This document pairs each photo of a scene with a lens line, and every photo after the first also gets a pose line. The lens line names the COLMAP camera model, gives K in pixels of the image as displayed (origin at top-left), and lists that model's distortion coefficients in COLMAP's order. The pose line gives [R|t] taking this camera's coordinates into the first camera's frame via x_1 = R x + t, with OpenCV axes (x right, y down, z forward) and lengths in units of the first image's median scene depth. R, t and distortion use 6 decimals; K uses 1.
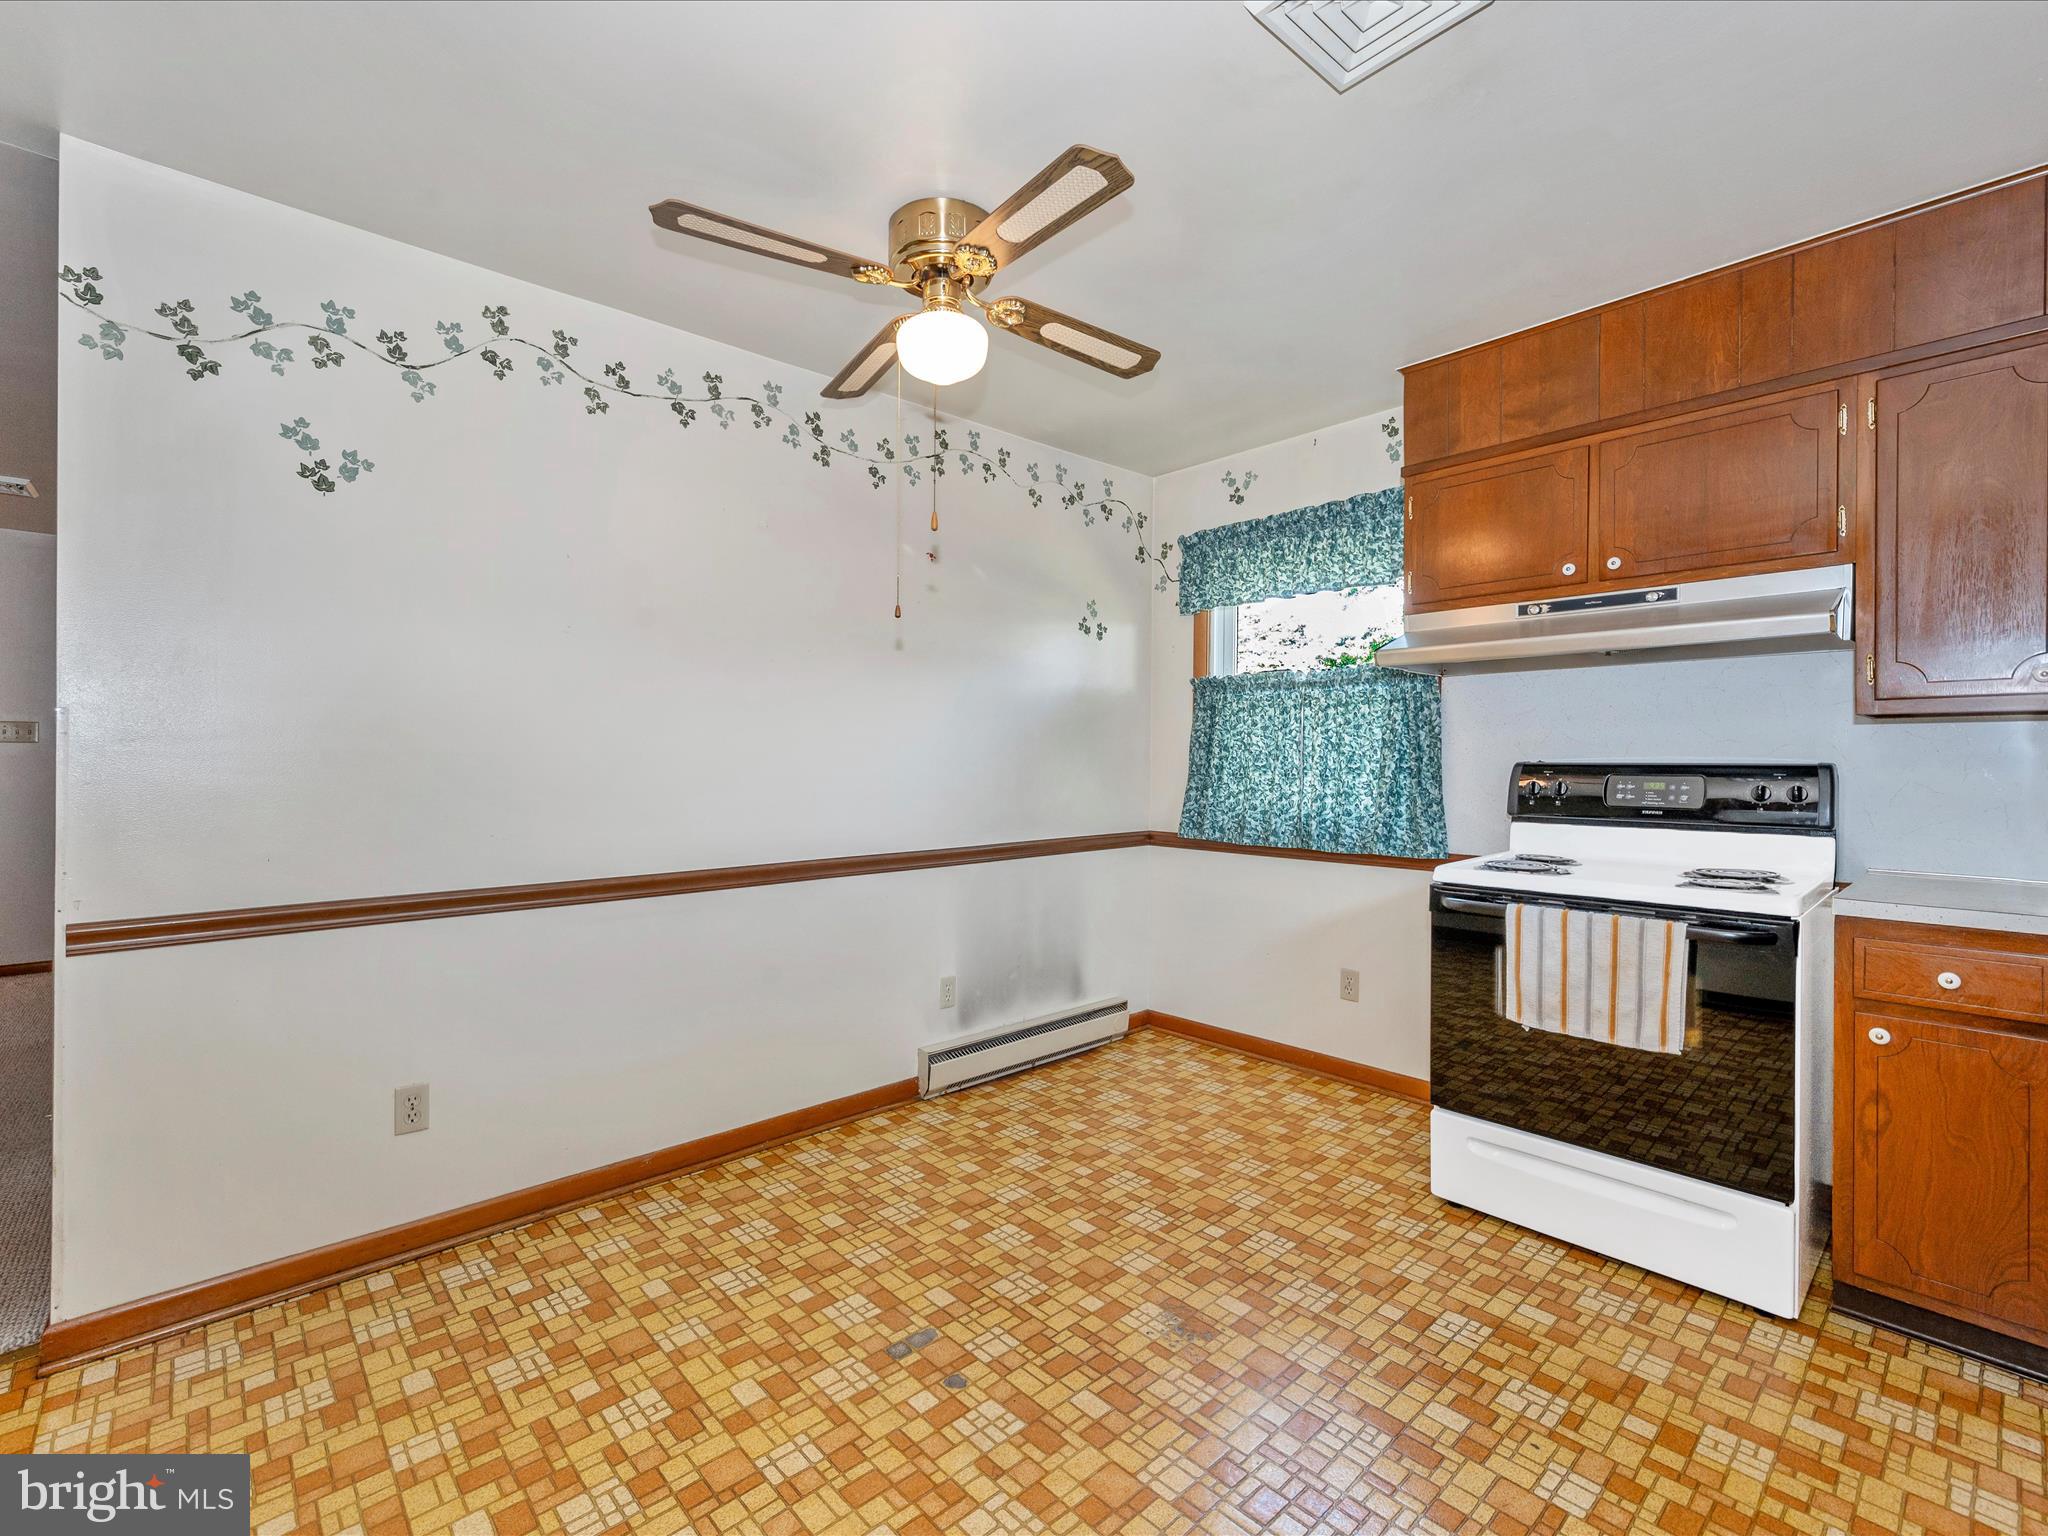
lens RADIAL K [[919.9, 0, 1041.5], [0, 919.9, 757.6], [0, 0, 1]] dist [0.001437, -0.002693]
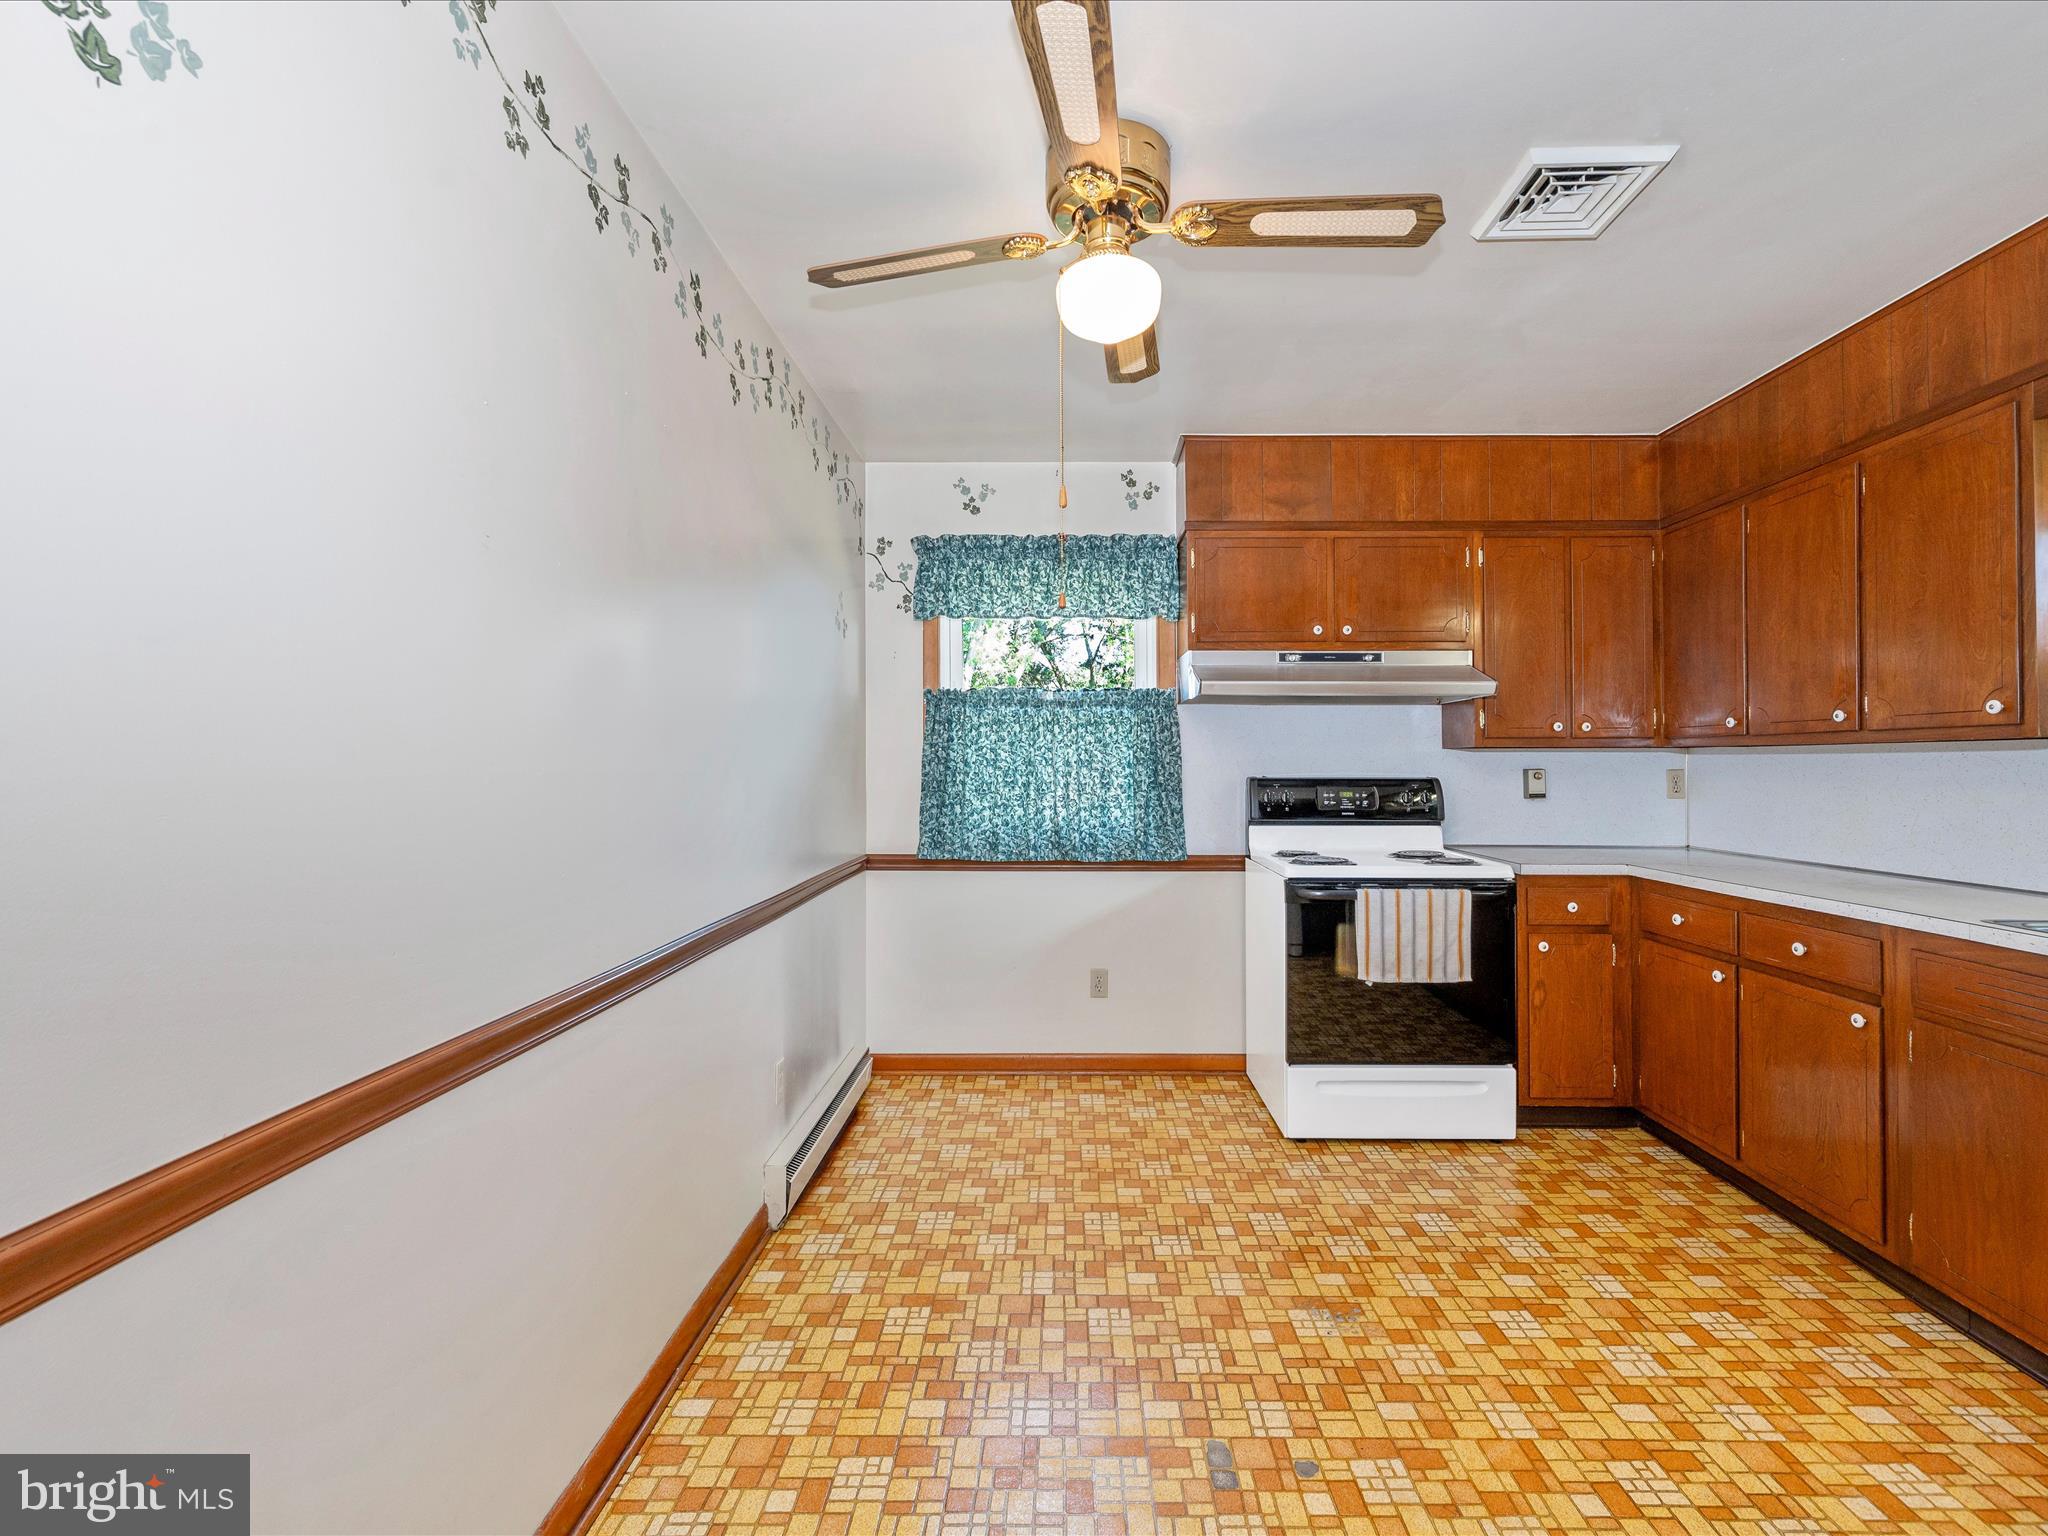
lens RADIAL K [[919.9, 0, 1041.7], [0, 919.9, 766.4], [0, 0, 1]] dist [0.001437, -0.002693]
pose [[0.681636, -0.002286, 0.731688, -0.537447], [-0.001723, 0.999987, 0.004730, -0.014115], [-0.731689, -0.004485, 0.681624, 0.327683]]
